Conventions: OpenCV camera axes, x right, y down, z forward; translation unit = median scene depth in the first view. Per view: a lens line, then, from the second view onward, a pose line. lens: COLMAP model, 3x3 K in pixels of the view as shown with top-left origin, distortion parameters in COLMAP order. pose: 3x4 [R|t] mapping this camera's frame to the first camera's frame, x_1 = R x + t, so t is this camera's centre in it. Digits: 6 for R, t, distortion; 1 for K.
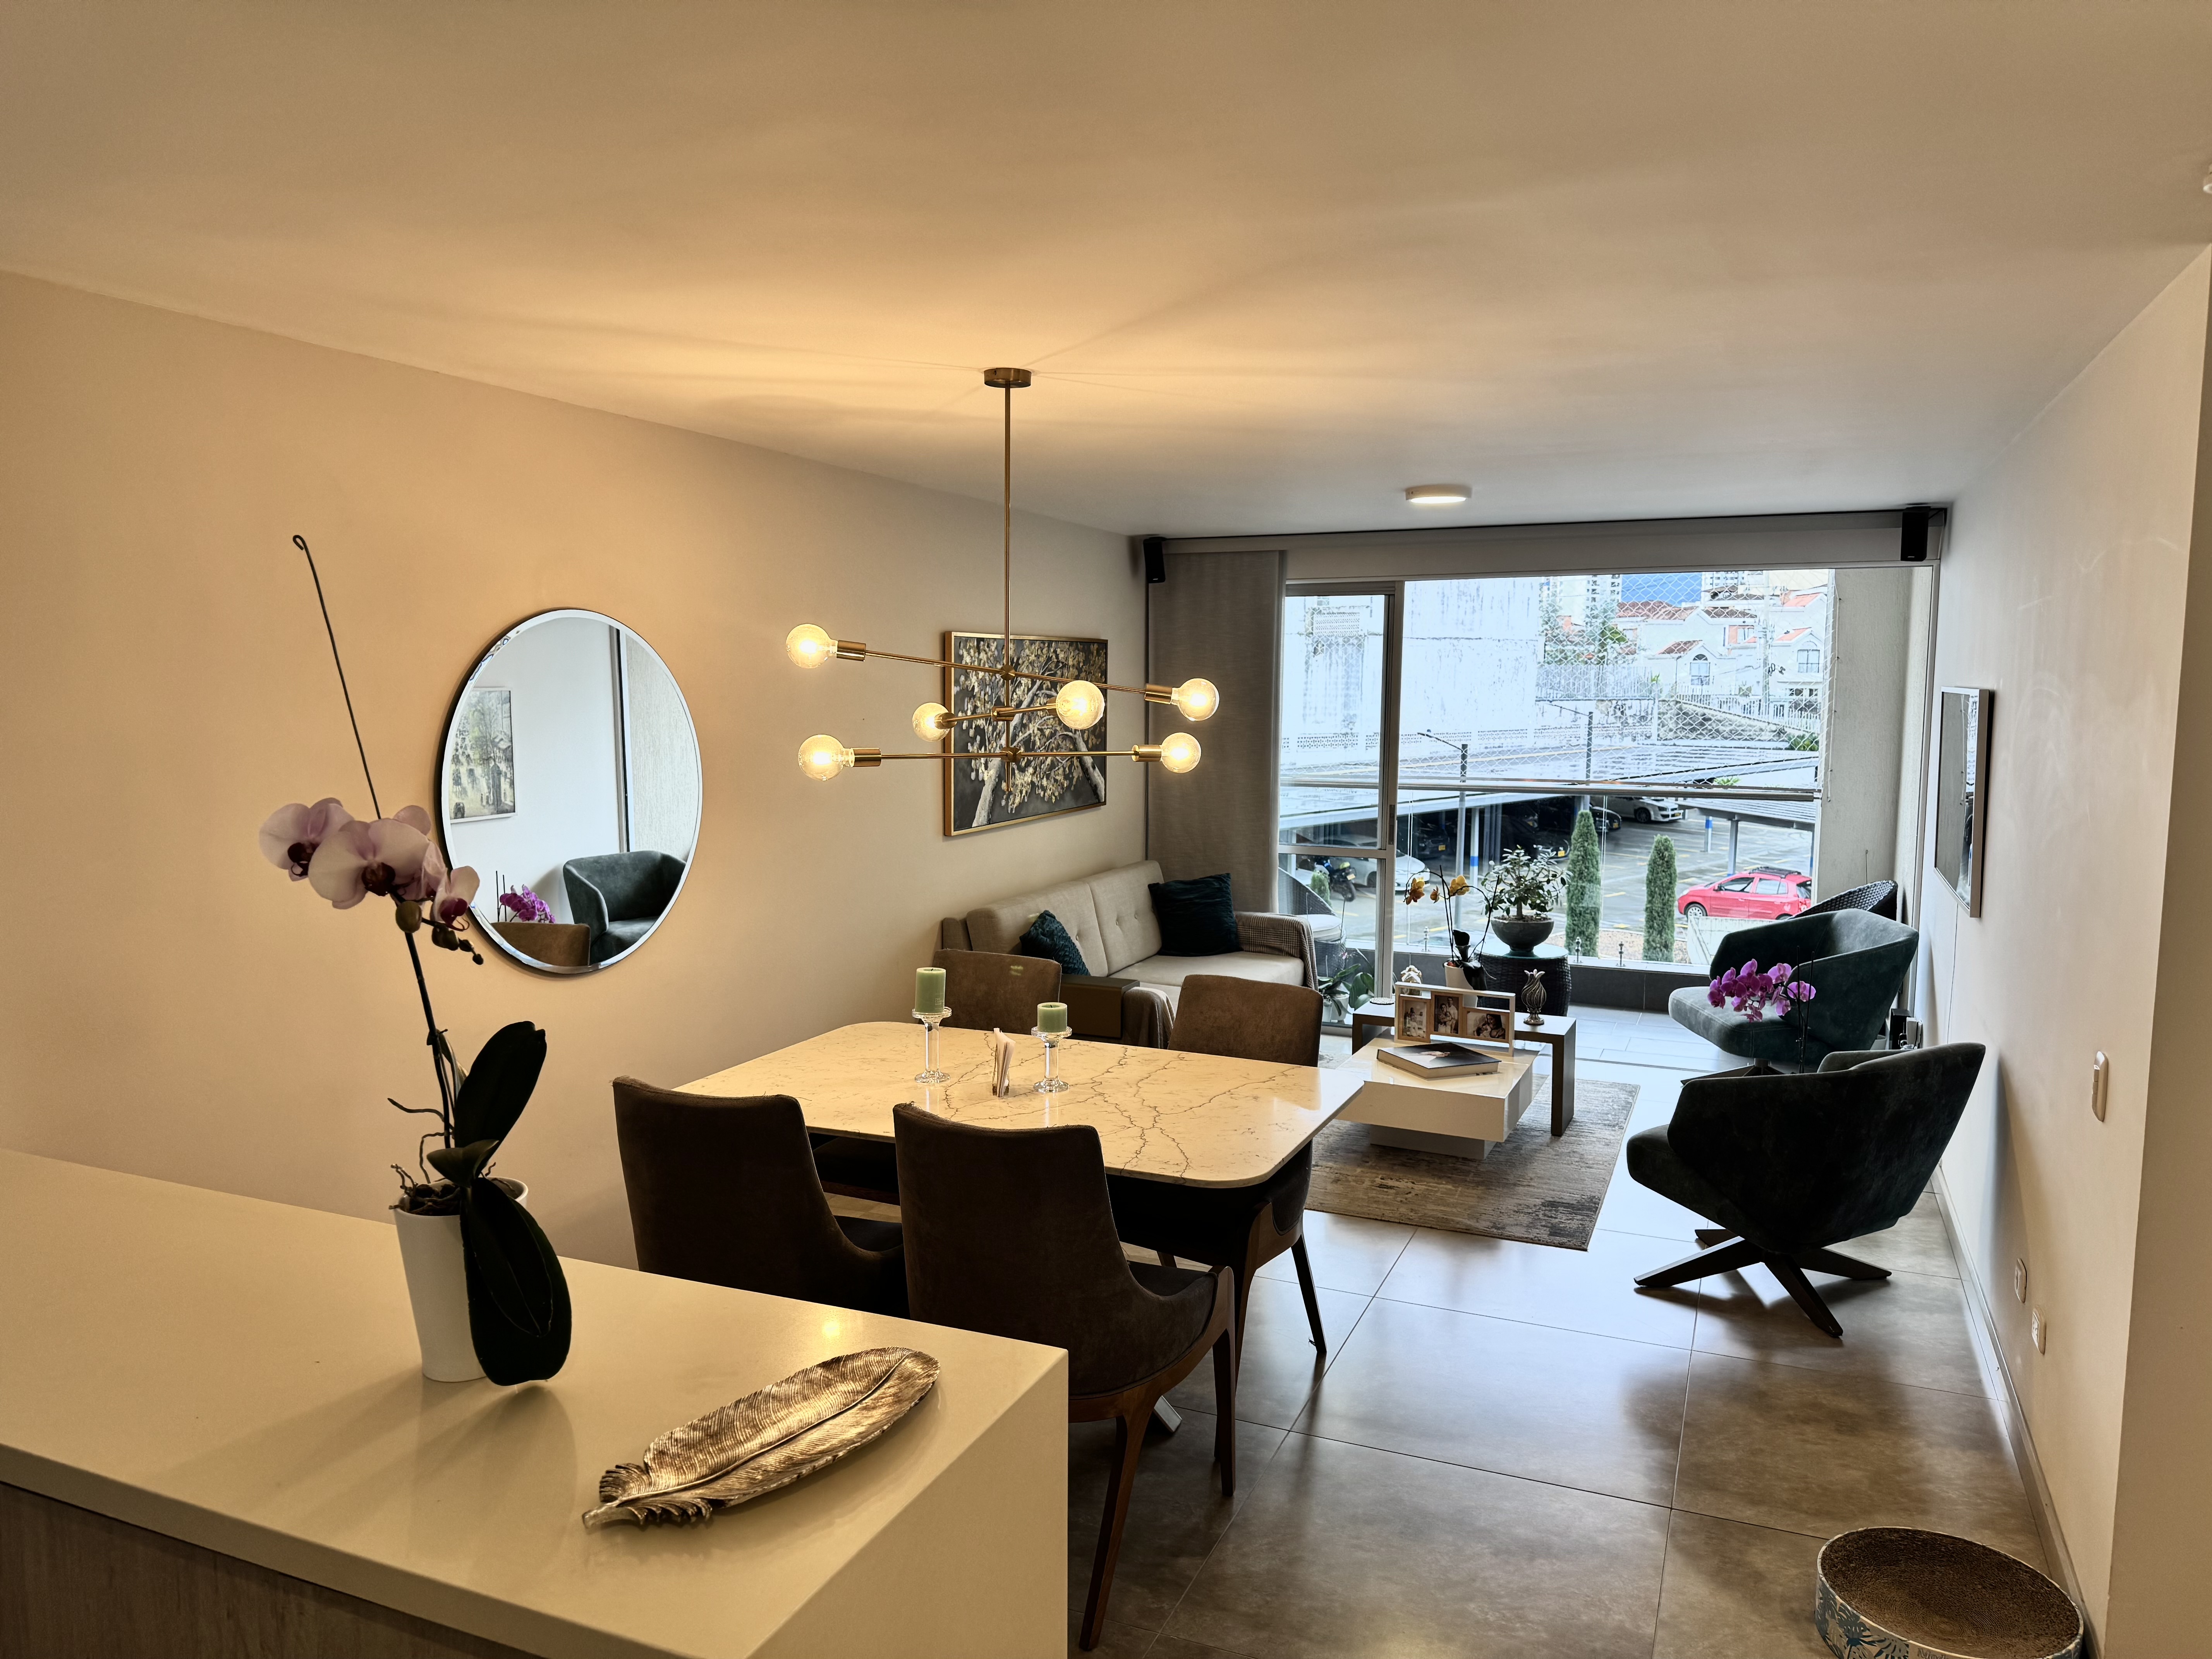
lens RADIAL K [[1551.1, 0, 1085.4], [0, 1551.1, 833.5], [0, 0, 1]] dist [0.057813, -0.023294]
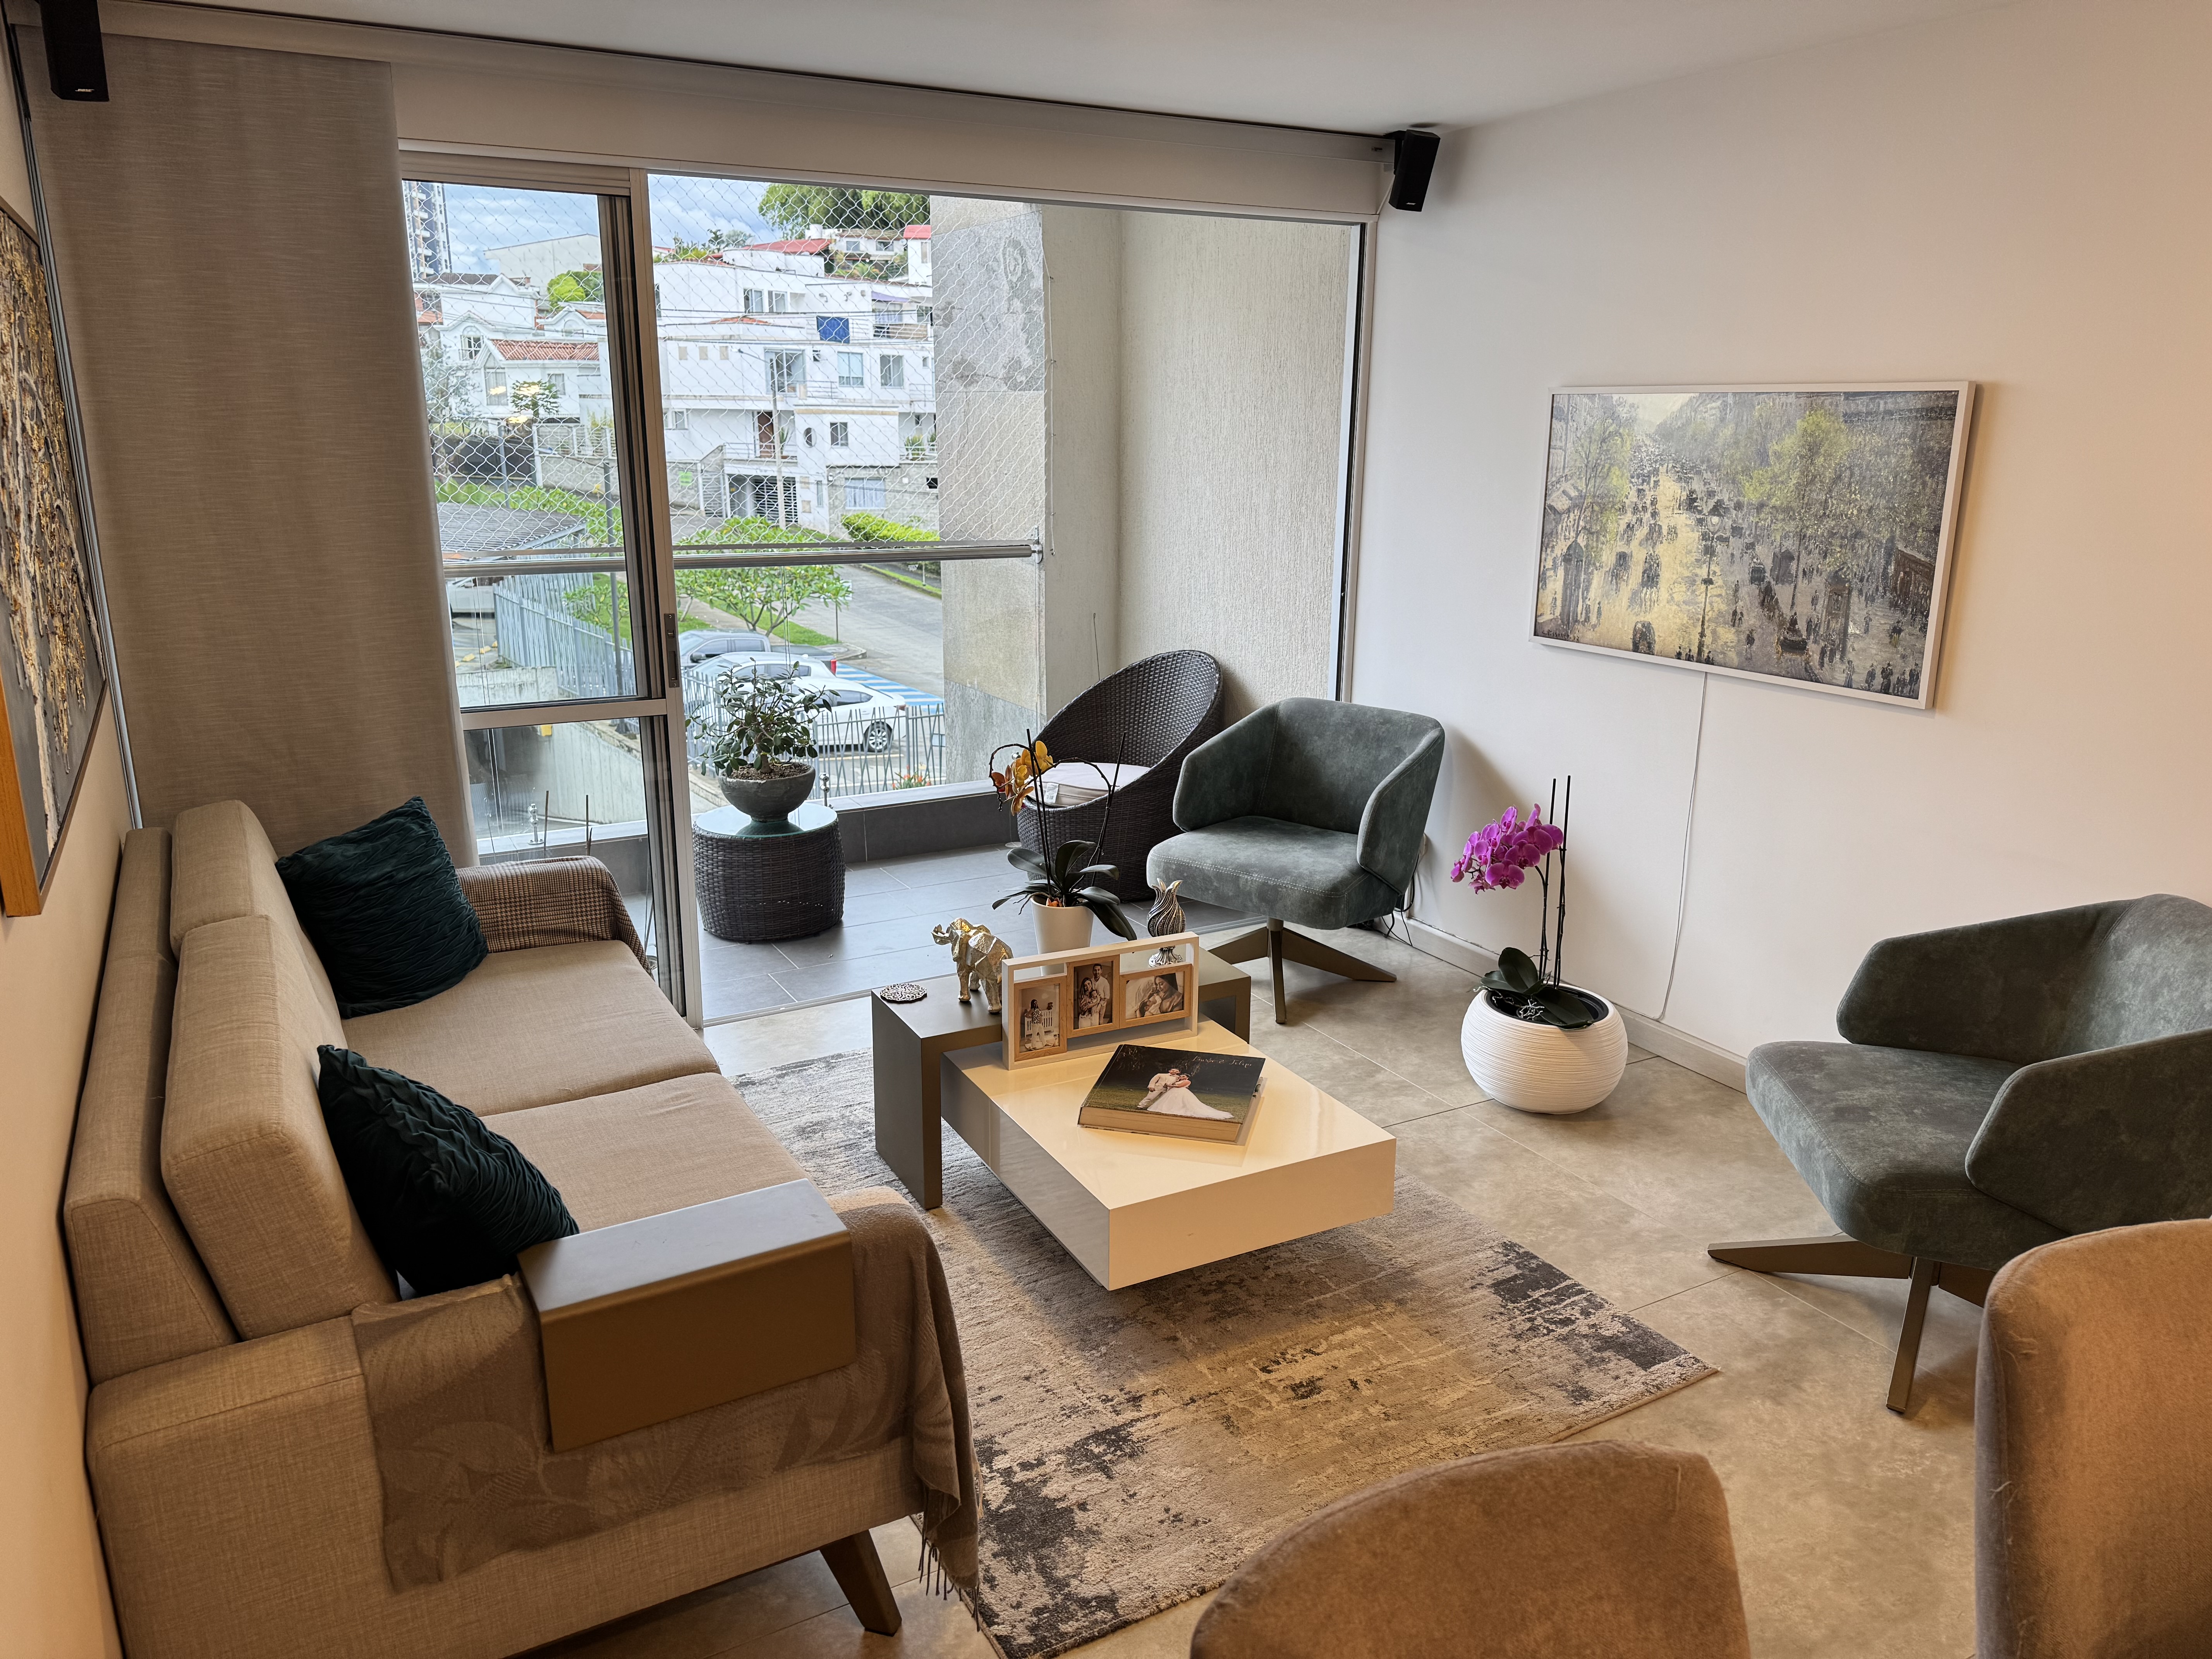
lens RADIAL K [[1551.1, 0, 1114.9], [0, 1551.1, 840.0], [0, 0, 1]] dist [0.057813, -0.023294]
pose [[0.602121, -0.212538, 0.769596, -0.173396], [0.079765, 0.975108, 0.206887, -0.050733], [-0.794411, -0.063184, 0.604086, 0.654851]]
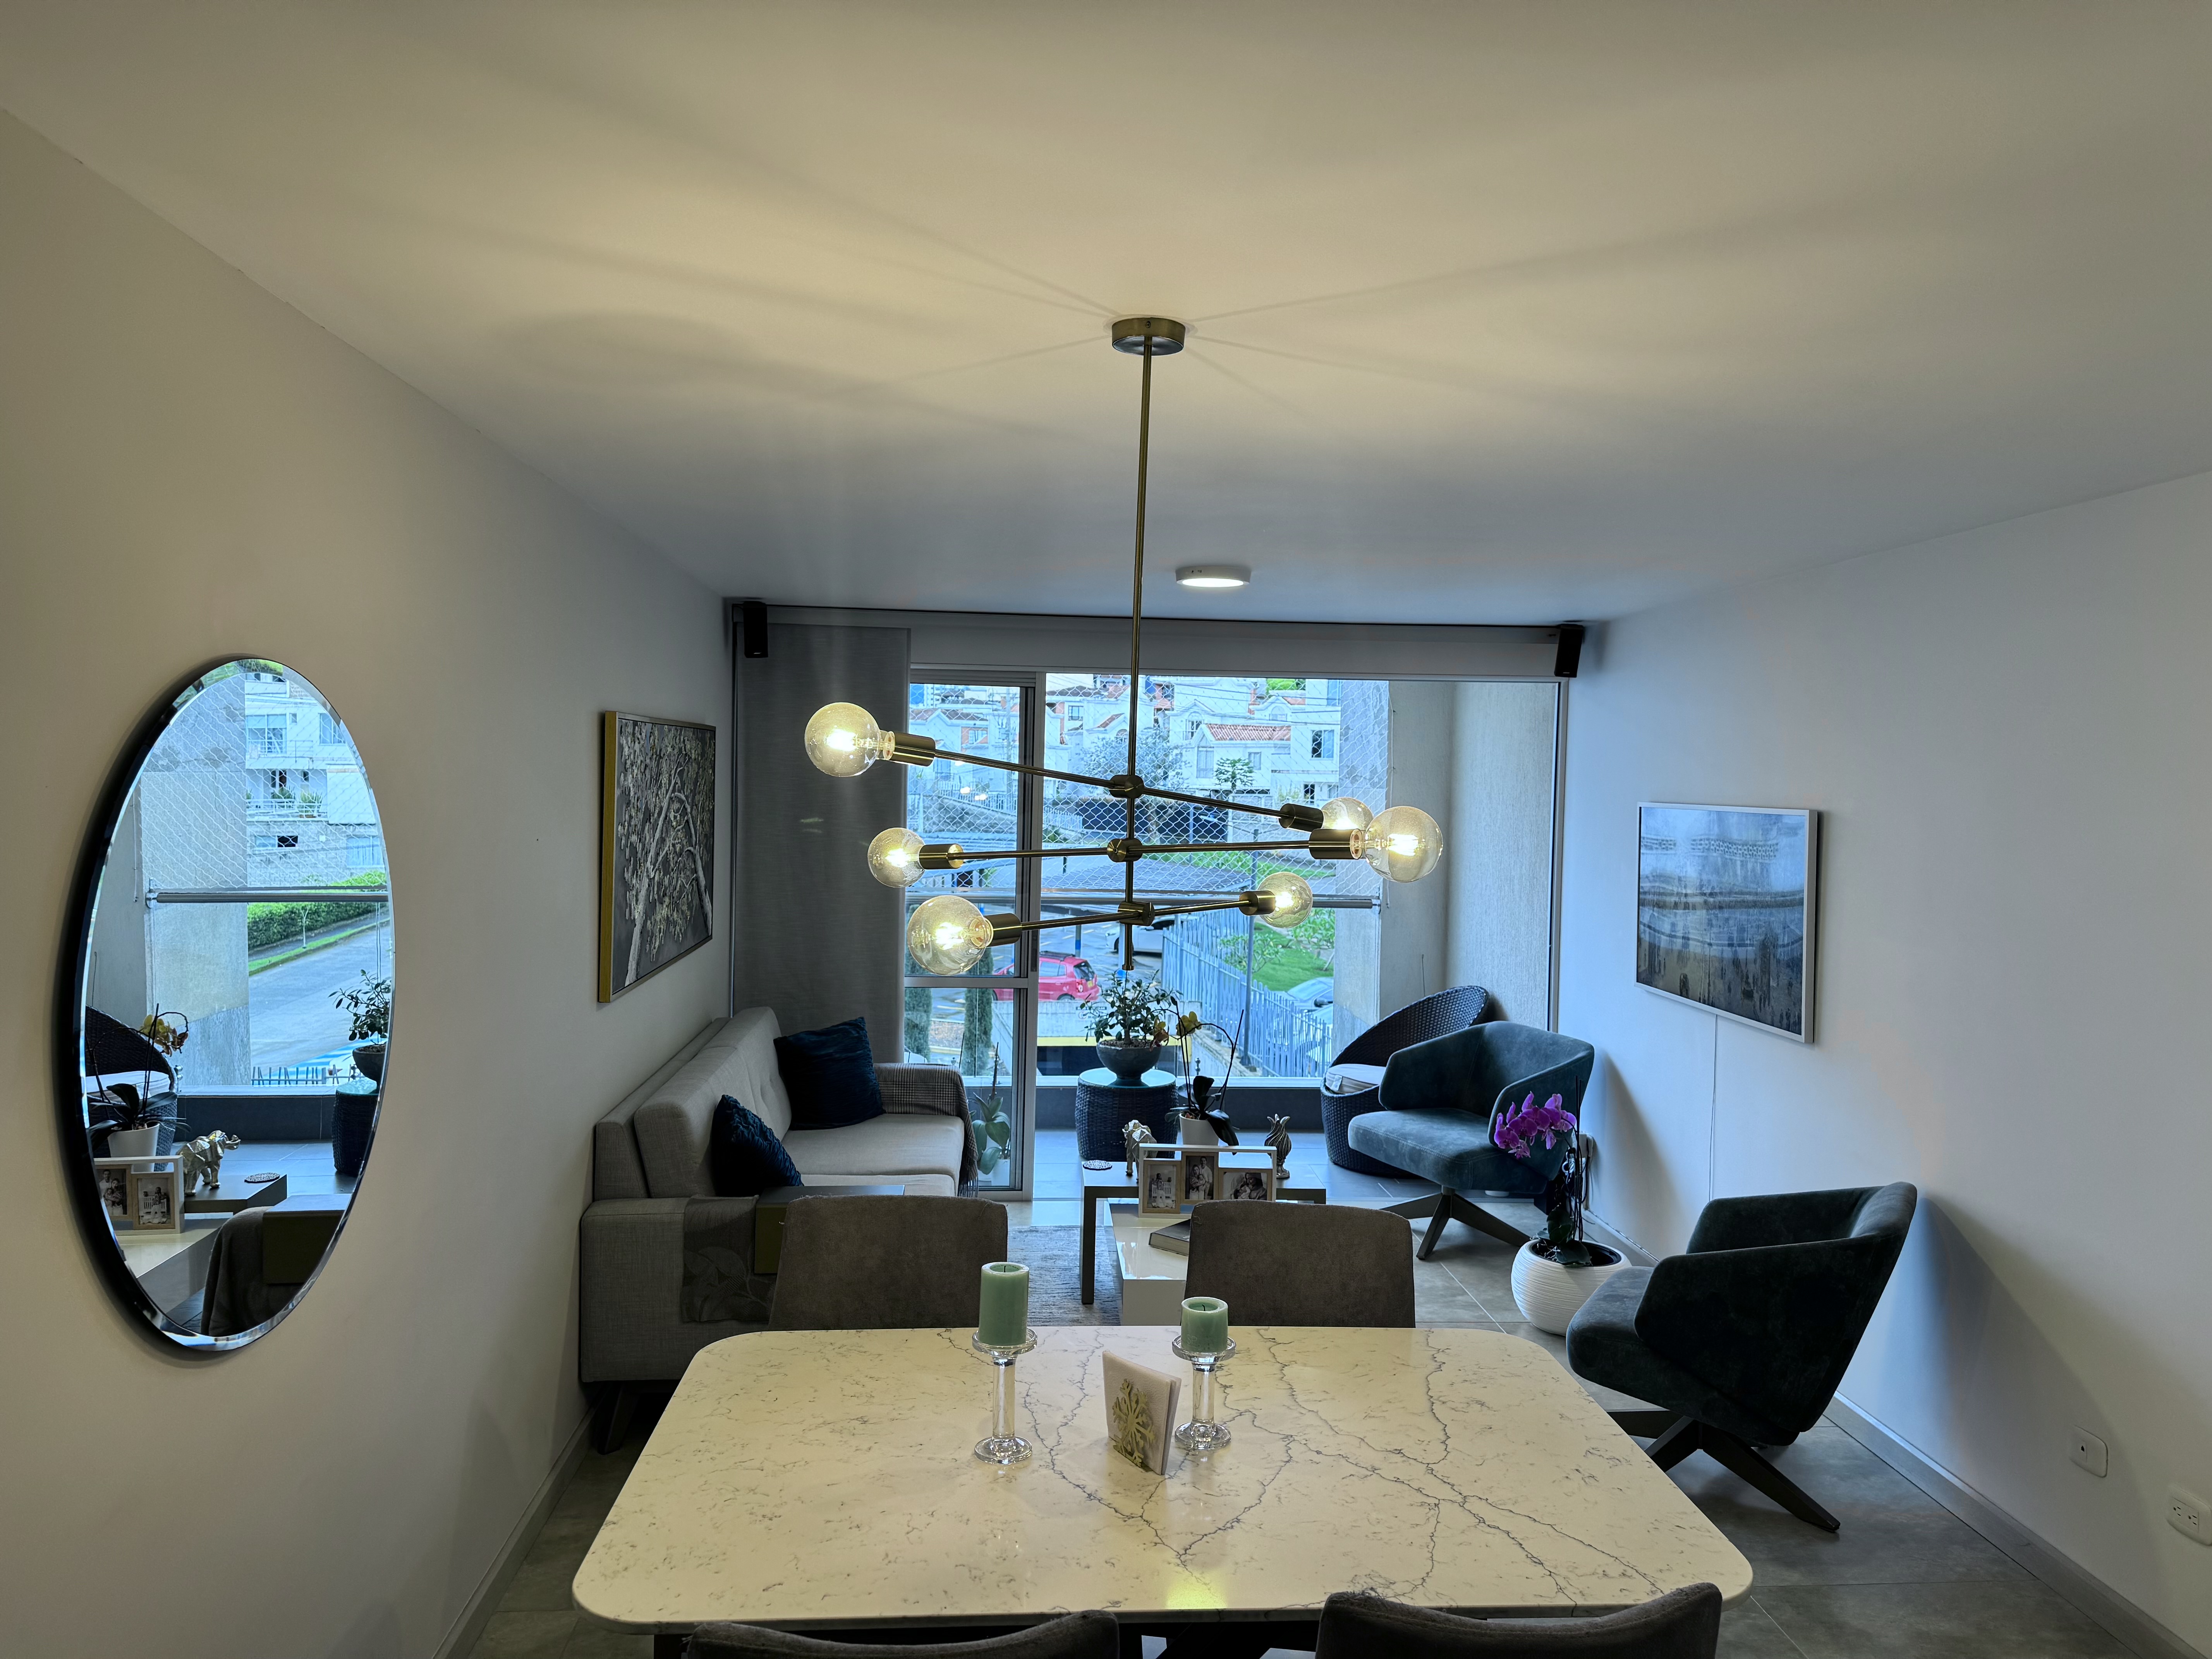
lens RADIAL K [[1551.1, 0, 1119.6], [0, 1551.1, 818.1], [0, 0, 1]] dist [0.057813, -0.023294]
pose [[0.880969, 0.001391, 0.473172, -0.207082], [0.030938, 0.997687, -0.060533, -0.029886], [-0.472162, 0.067967, 0.878888, 0.253827]]
